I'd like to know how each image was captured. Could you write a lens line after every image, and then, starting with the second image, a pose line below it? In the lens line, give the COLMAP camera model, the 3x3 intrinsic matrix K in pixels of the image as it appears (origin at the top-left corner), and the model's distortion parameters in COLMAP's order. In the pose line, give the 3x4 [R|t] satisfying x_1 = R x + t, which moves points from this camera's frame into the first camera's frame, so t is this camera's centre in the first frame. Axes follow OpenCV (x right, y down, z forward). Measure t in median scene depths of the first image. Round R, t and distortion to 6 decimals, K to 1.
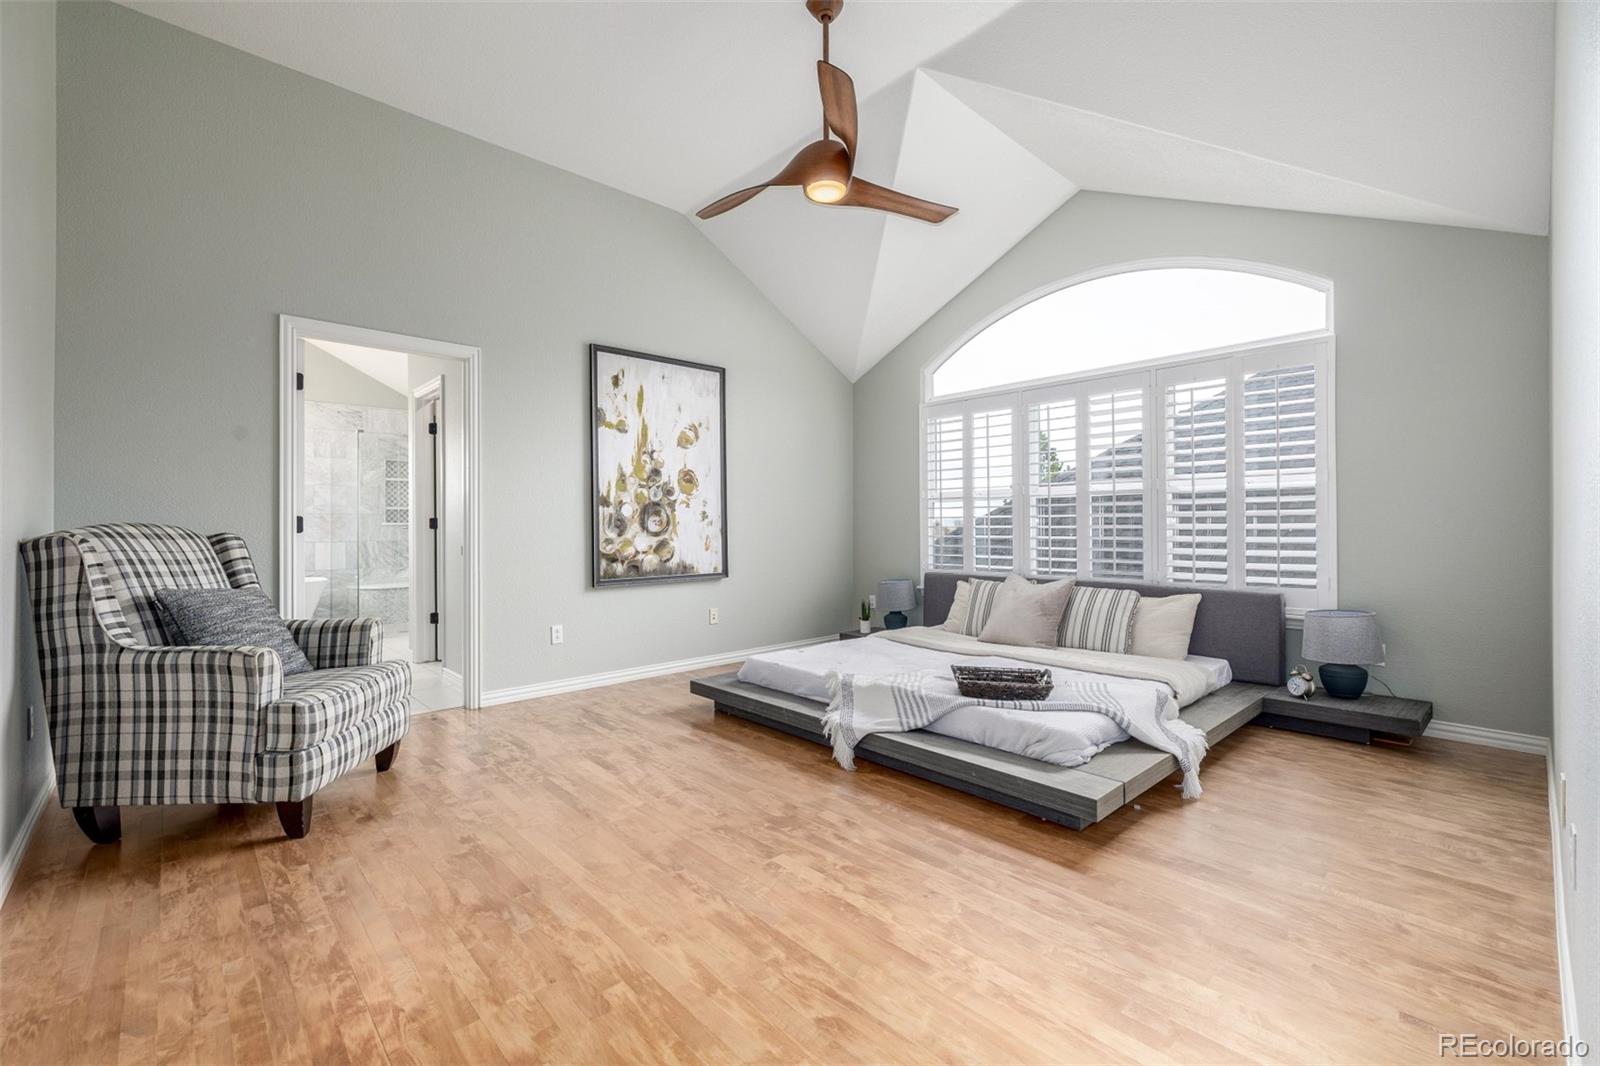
lens RADIAL K [[676.9, 0, 778.9], [0, 676.9, 529.7], [0, 0, 1]] dist [0.000242, 0.001106]
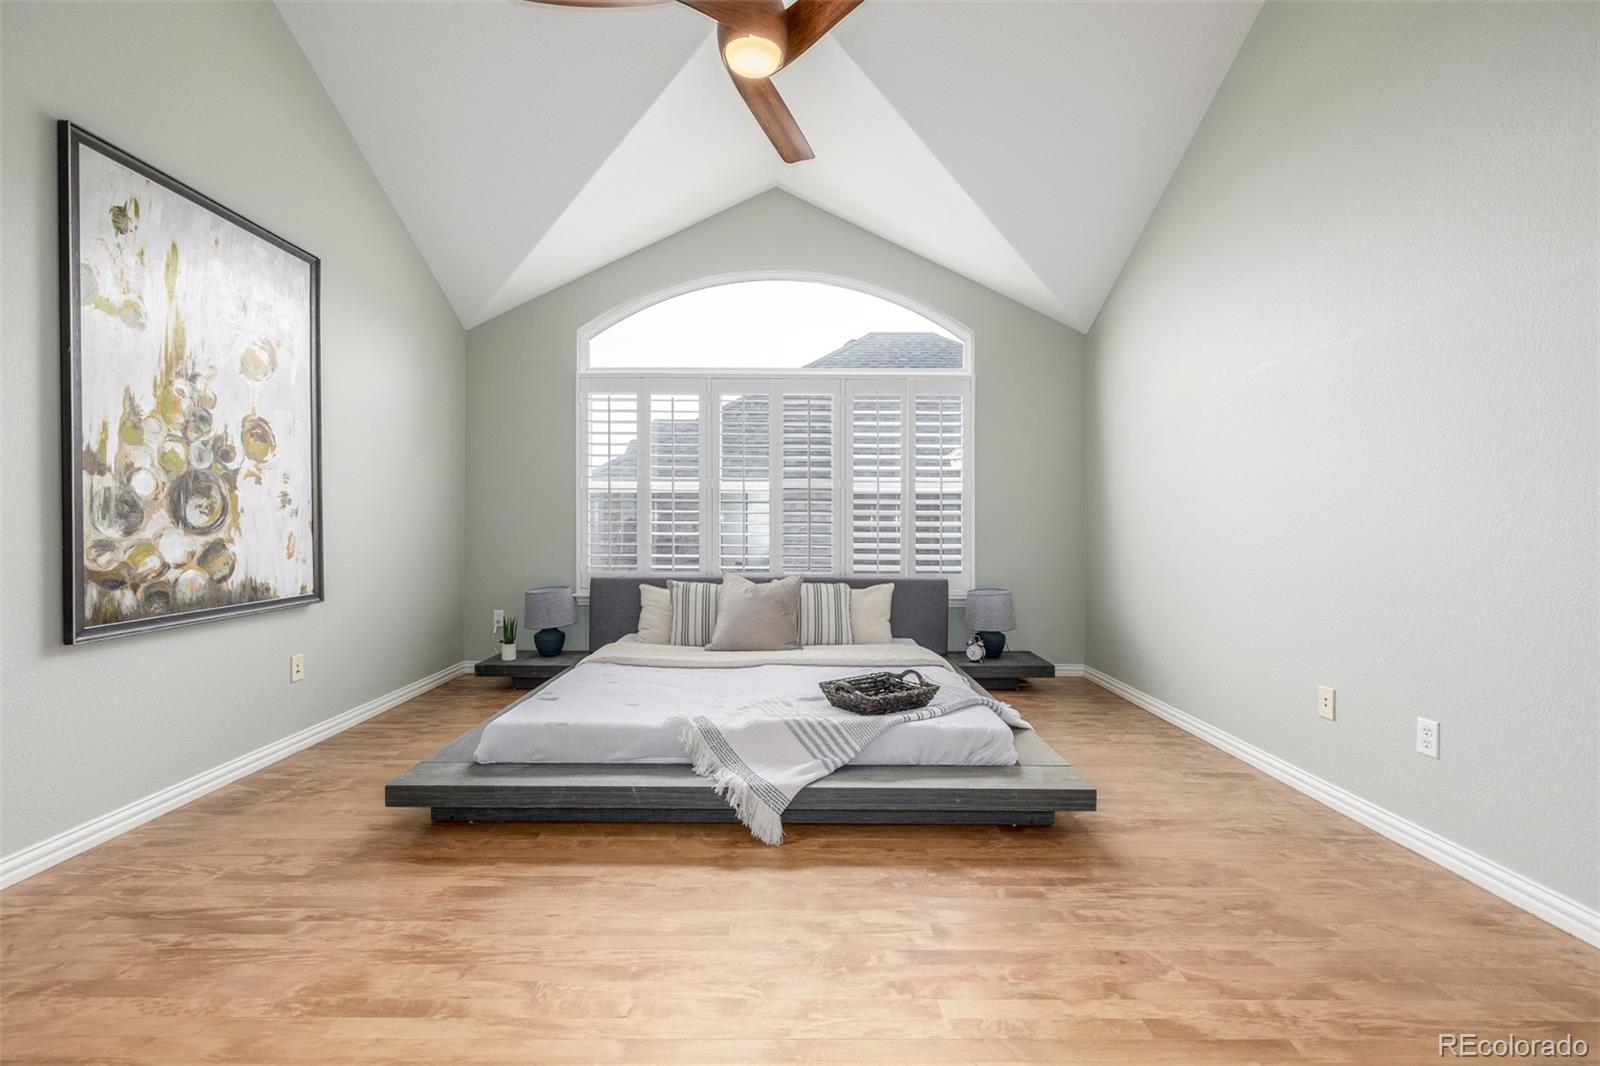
lens RADIAL K [[676.9, 0, 798.2], [0, 676.9, 528.0], [0, 0, 1]] dist [0.000242, 0.001106]
pose [[0.666213, 0.002345, 0.745758, -0.311806], [-0.005595, 0.999983, 0.001854, 0.000945], [-0.745741, -0.005408, 0.666214, 0.339419]]
